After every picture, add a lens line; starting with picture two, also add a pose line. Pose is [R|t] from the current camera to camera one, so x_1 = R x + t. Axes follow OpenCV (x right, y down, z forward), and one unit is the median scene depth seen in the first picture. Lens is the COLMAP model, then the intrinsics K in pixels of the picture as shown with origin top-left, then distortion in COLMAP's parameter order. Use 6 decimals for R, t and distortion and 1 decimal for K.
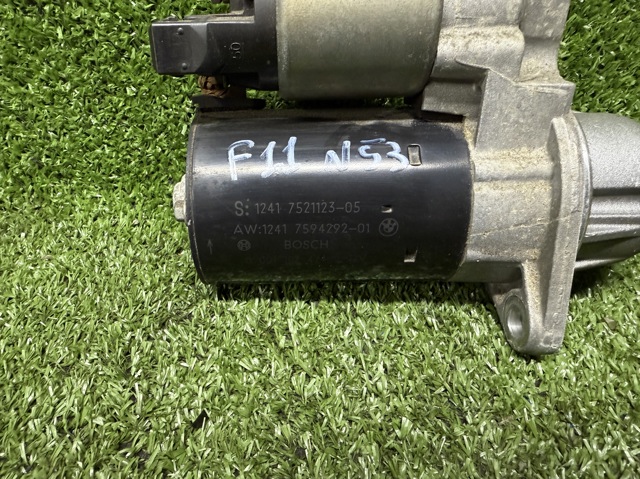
lens RADIAL K [[462.7, 0, 277.7], [0, 462.7, 239.6], [0, 0, 1]] dist [-0.001610, 0.007546]
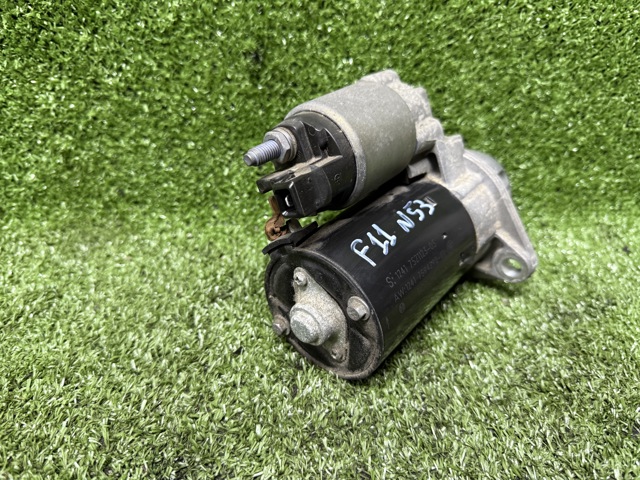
lens RADIAL K [[469.7, 0, 322.0], [0, 469.7, 243.8], [0, 0, 1]] dist [-0.037474, 0.007748]
pose [[0.998788, 0.007241, 0.048679, 0.028647], [-0.004227, 0.998084, -0.061730, 0.080384], [-0.049033, 0.061450, 0.996905, -0.482782]]
